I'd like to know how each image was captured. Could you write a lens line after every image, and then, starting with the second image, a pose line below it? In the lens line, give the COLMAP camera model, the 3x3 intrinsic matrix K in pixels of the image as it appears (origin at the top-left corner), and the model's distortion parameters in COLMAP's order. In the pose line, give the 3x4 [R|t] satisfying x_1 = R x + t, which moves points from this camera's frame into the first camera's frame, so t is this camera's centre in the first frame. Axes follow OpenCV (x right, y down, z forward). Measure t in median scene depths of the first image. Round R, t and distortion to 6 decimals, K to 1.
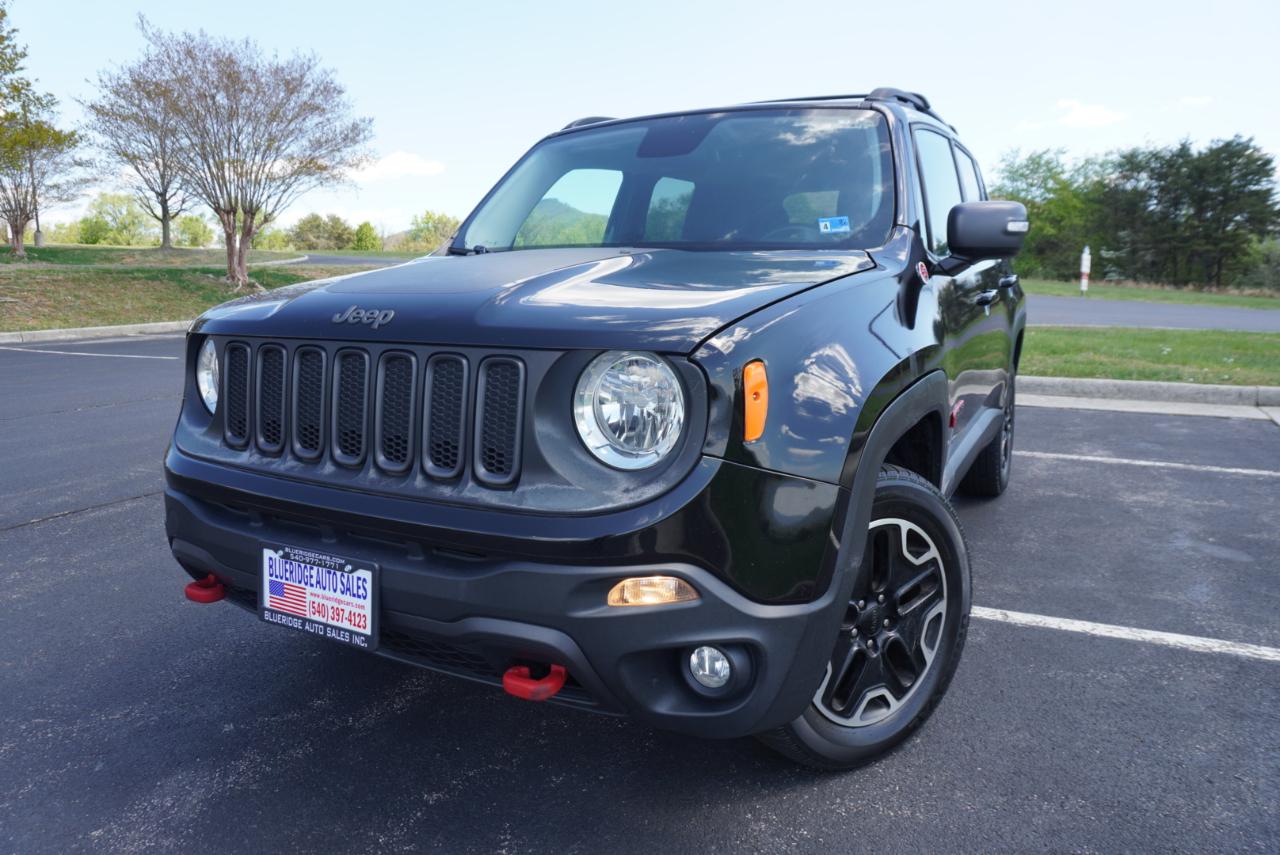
lens RADIAL K [[851.5, 0, 636.4], [0, 851.5, 424.5], [0, 0, 1]] dist [-0.060134, 0.035786]
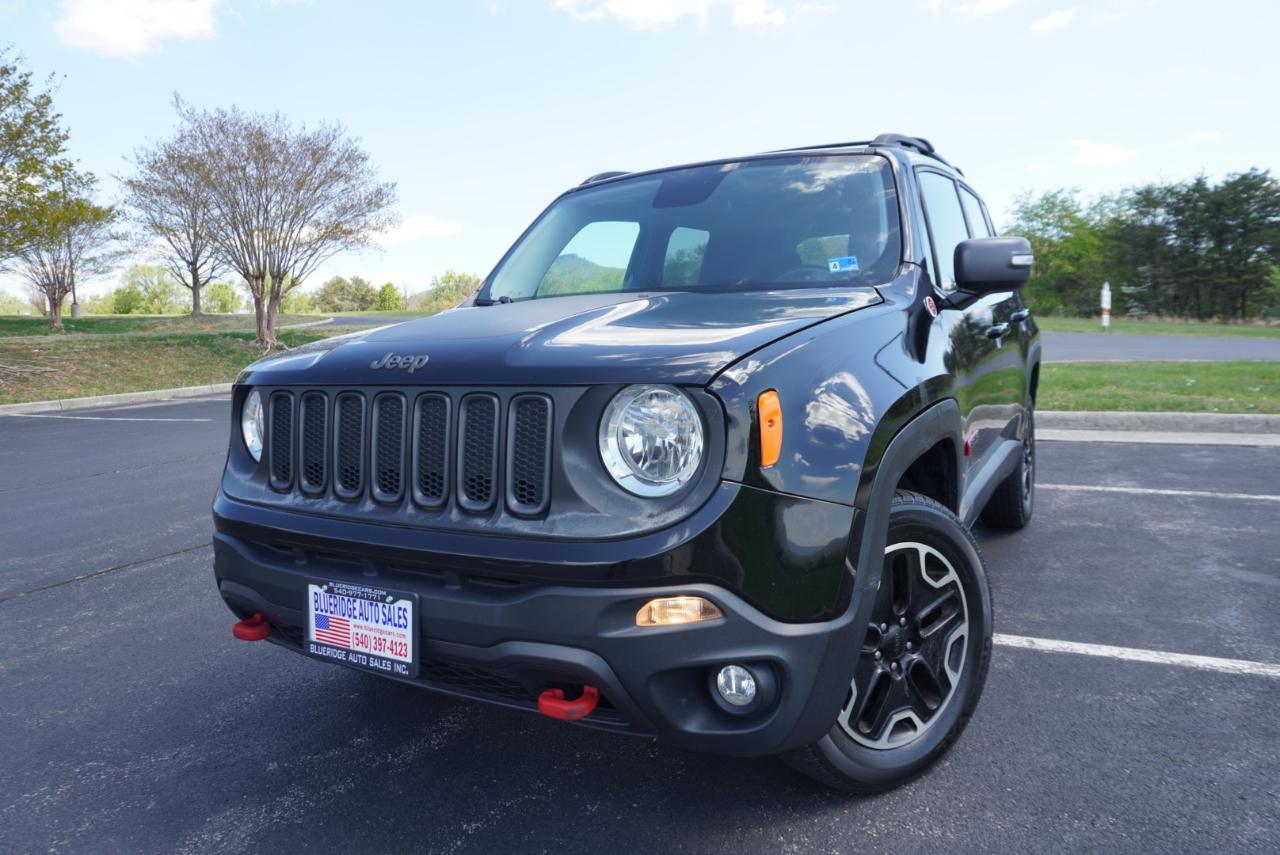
lens RADIAL K [[850.3, 0, 637.0], [0, 850.3, 425.4], [0, 0, 1]] dist [-0.058062, 0.038067]
pose [[0.999194, -0.029967, -0.026714, 0.001362], [0.028327, 0.997809, -0.059795, 0.016251], [0.028447, 0.058990, 0.997853, -0.035050]]
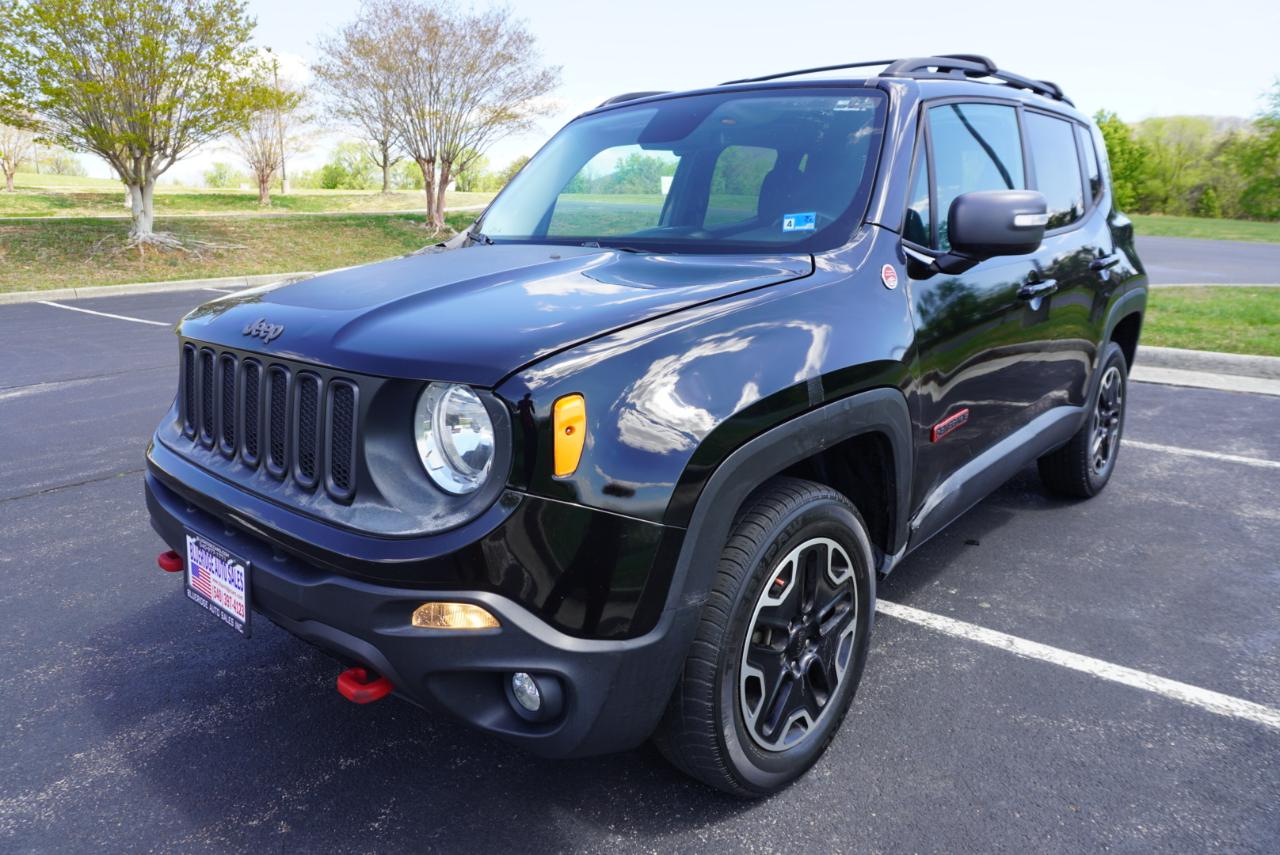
lens RADIAL K [[849.1, 0, 637.1], [0, 849.1, 427.1], [0, 0, 1]] dist [-0.056199, 0.033252]
pose [[0.973040, 0.052823, -0.224504, 0.268082], [-0.037095, 0.996589, 0.073711, -0.069484], [0.227632, -0.063396, 0.971681, 0.034307]]
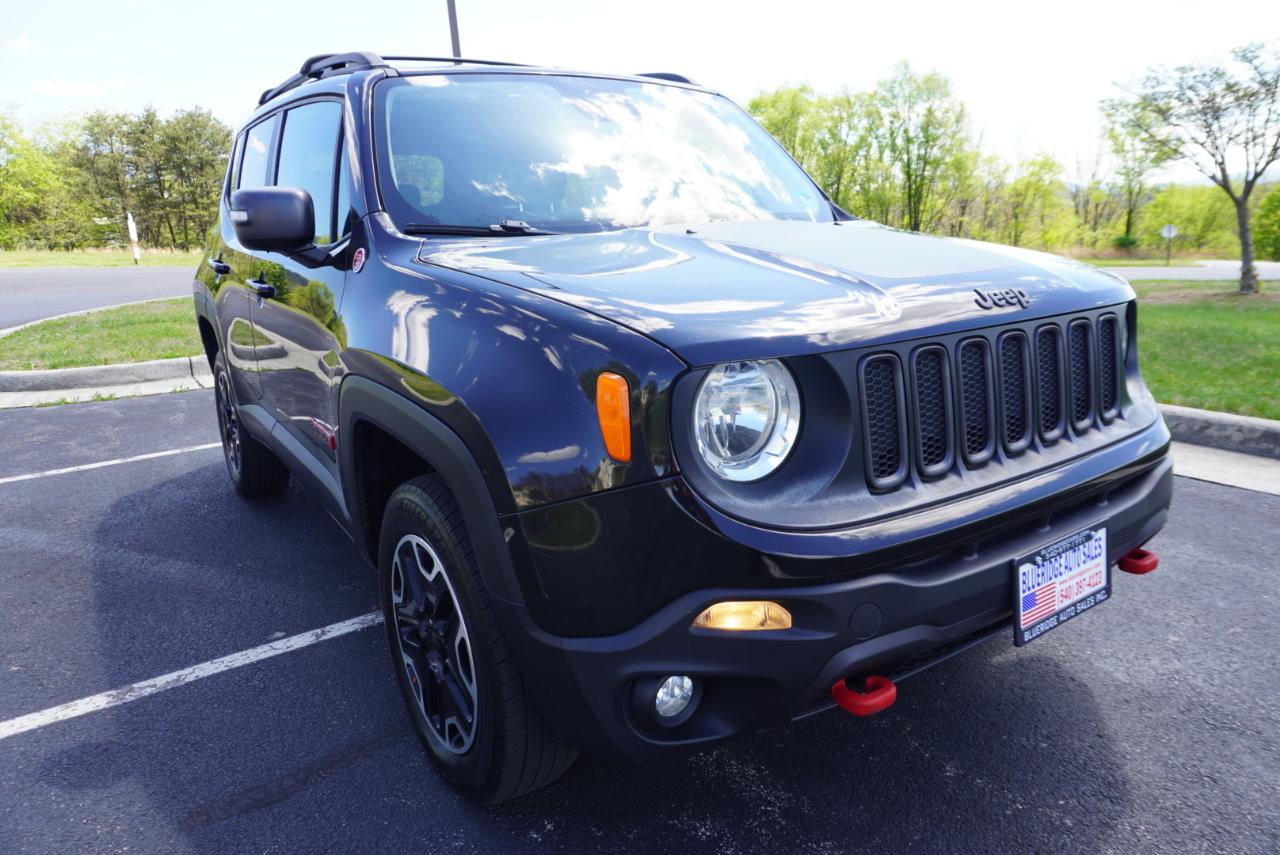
lens RADIAL K [[850.3, 0, 637.0], [0, 850.3, 425.4], [0, 0, 1]] dist [-0.058062, 0.038067]
pose [[0.463800, -0.222318, 0.857592, -0.922395], [0.187788, 0.970677, 0.150075, -0.140050], [-0.865809, 0.091441, 0.491948, 0.612041]]
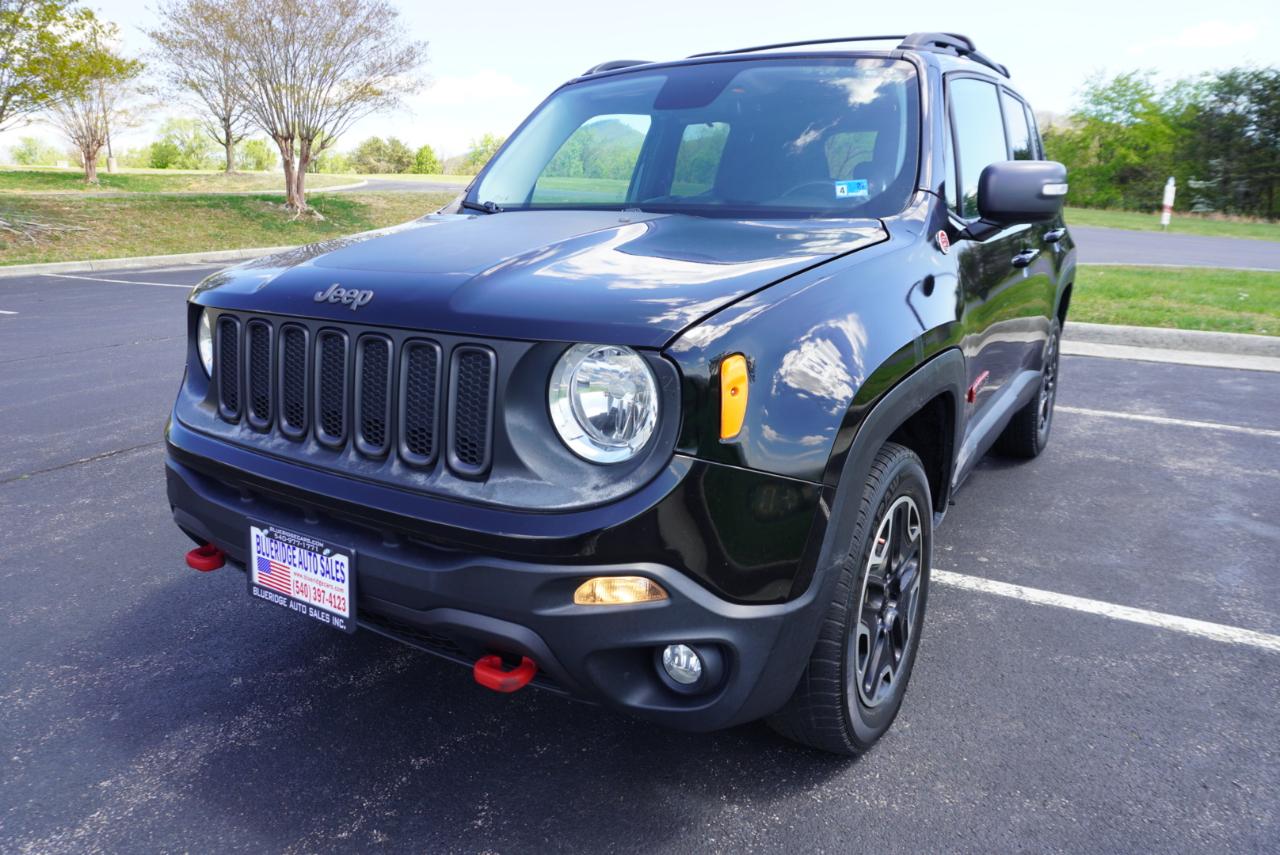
lens RADIAL K [[849.1, 0, 637.1], [0, 849.1, 427.1], [0, 0, 1]] dist [-0.056199, 0.033252]
pose [[0.997552, 0.023165, -0.065982, 0.062810], [-0.017350, 0.996023, 0.087391, -0.047071], [0.067744, -0.086032, 0.993987, 0.020568]]
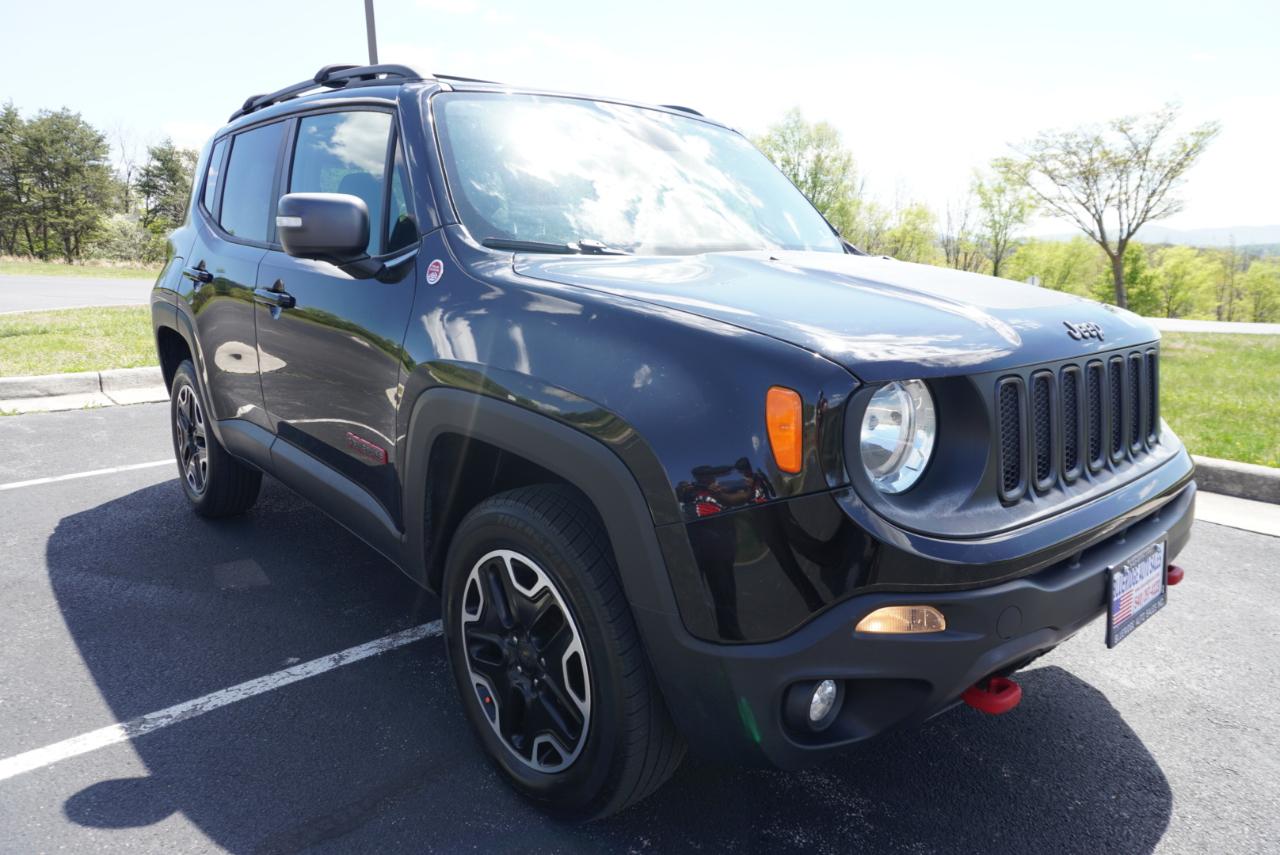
lens RADIAL K [[850.3, 0, 637.0], [0, 850.3, 425.4], [0, 0, 1]] dist [-0.058062, 0.038067]
pose [[0.348826, -0.182913, 0.919164, -1.015739], [0.151653, 0.978860, 0.137239, -0.161969], [-0.924836, 0.091521, 0.369191, 0.773617]]
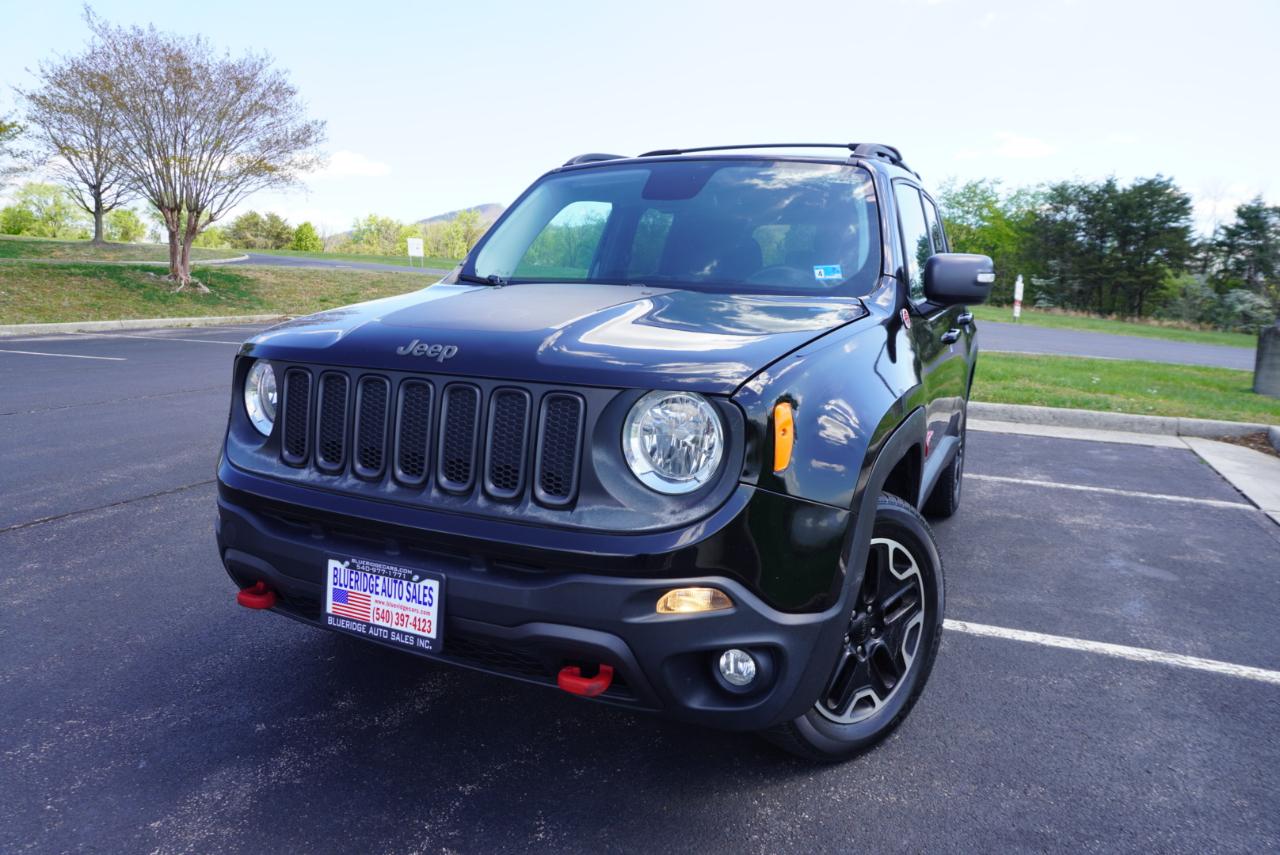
lens RADIAL K [[848.7, 0, 637.5], [0, 848.7, 426.3], [0, 0, 1]] dist [-0.051737, 0.029038]
pose [[0.997217, 0.023641, 0.070707, -0.084375], [-0.022836, 0.999665, -0.012174, -0.014253], [-0.070971, 0.010525, 0.997423, -0.082792]]
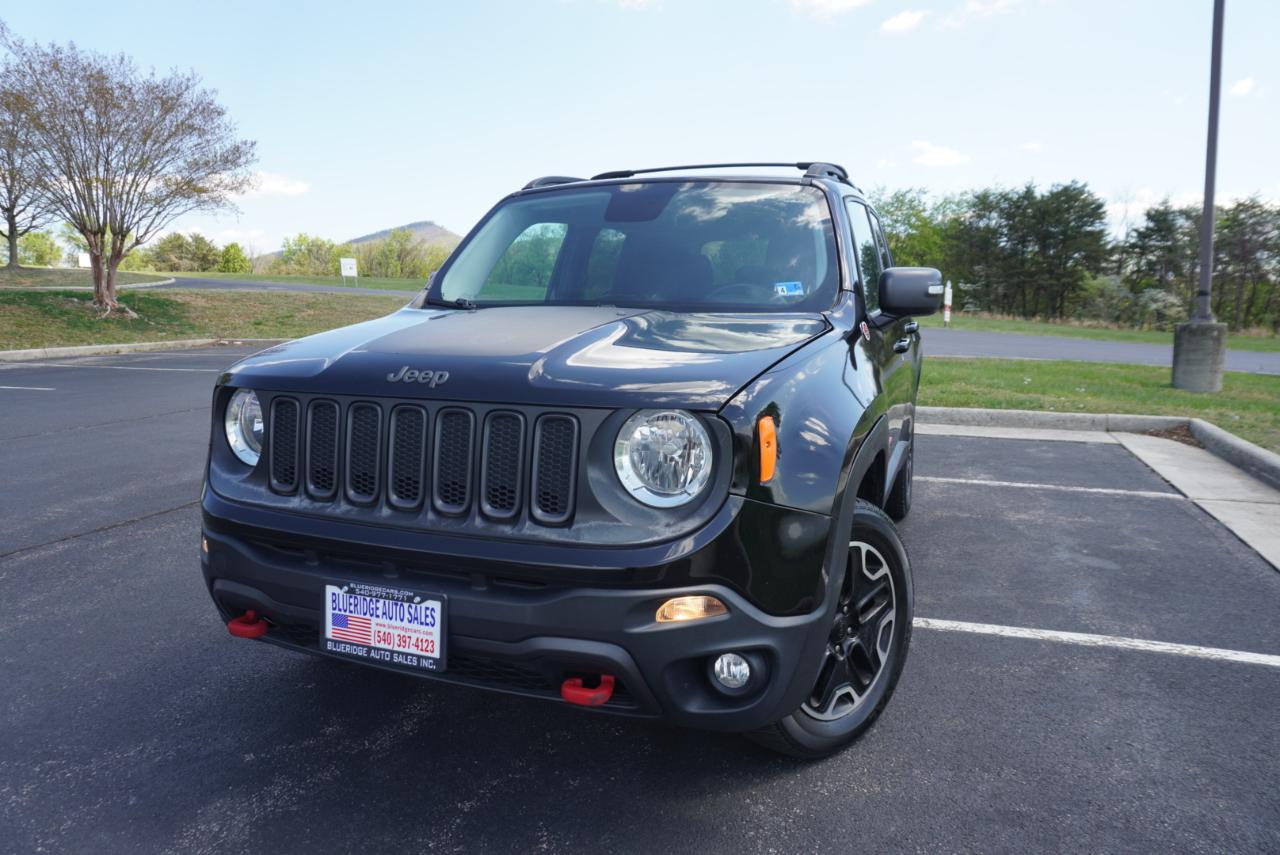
lens RADIAL K [[849.1, 0, 637.1], [0, 849.1, 427.1], [0, 0, 1]] dist [-0.056199, 0.033252]
pose [[0.990285, -0.008749, 0.138775, -0.129055], [0.012563, 0.999566, -0.026635, -0.017469], [-0.138482, 0.028120, 0.989966, -0.107449]]
